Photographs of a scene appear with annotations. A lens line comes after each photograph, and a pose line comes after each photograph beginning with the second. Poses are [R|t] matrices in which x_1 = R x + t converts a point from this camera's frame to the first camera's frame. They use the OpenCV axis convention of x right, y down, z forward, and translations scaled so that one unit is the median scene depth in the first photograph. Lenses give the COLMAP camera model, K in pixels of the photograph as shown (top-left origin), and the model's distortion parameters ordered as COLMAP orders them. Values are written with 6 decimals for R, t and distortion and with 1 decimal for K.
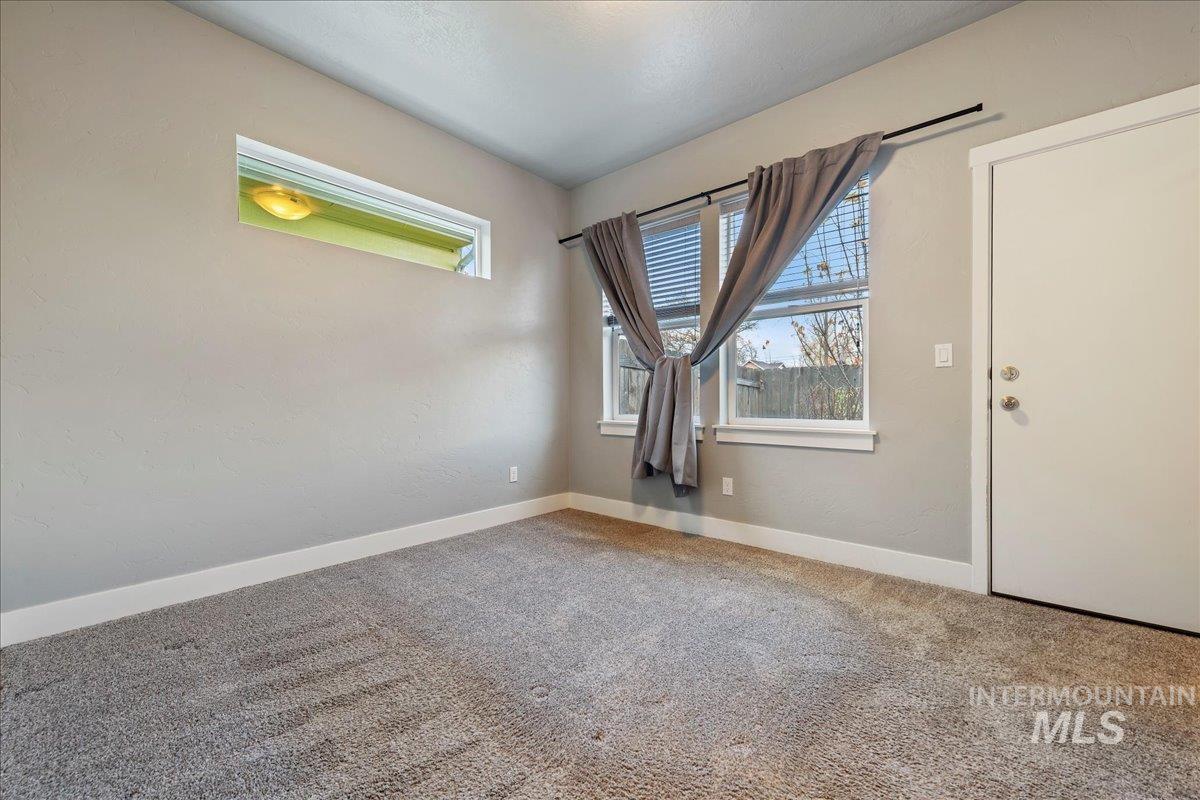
lens RADIAL K [[466.5, 0, 604.0], [0, 466.5, 396.9], [0, 0, 1]] dist [0.005141, -0.000301]
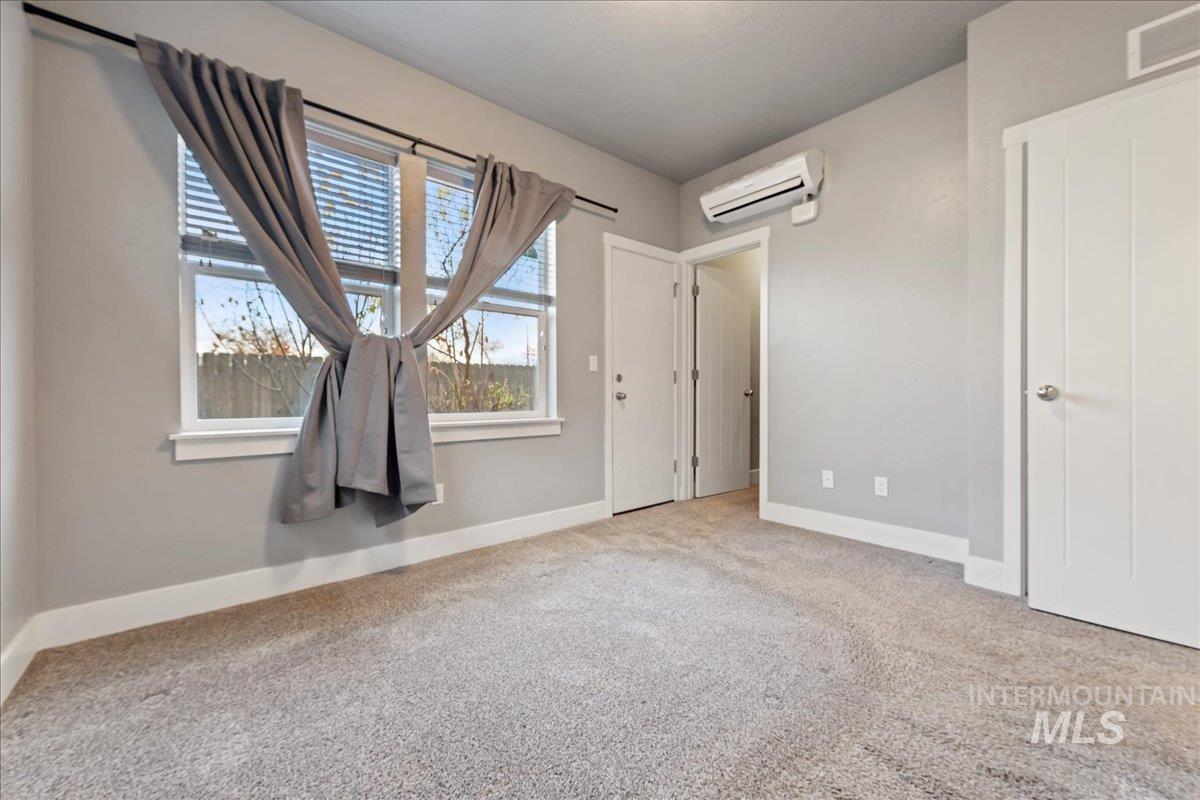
lens RADIAL K [[457.5, 0, 597.7], [0, 457.5, 389.3], [0, 0, 1]] dist [0.001573, -0.000065]
pose [[0.166154, 0.012972, 0.986014, -0.544796], [-0.003454, 0.999915, -0.012573, 0.007887], [-0.986094, -0.001316, 0.166185, 0.593465]]
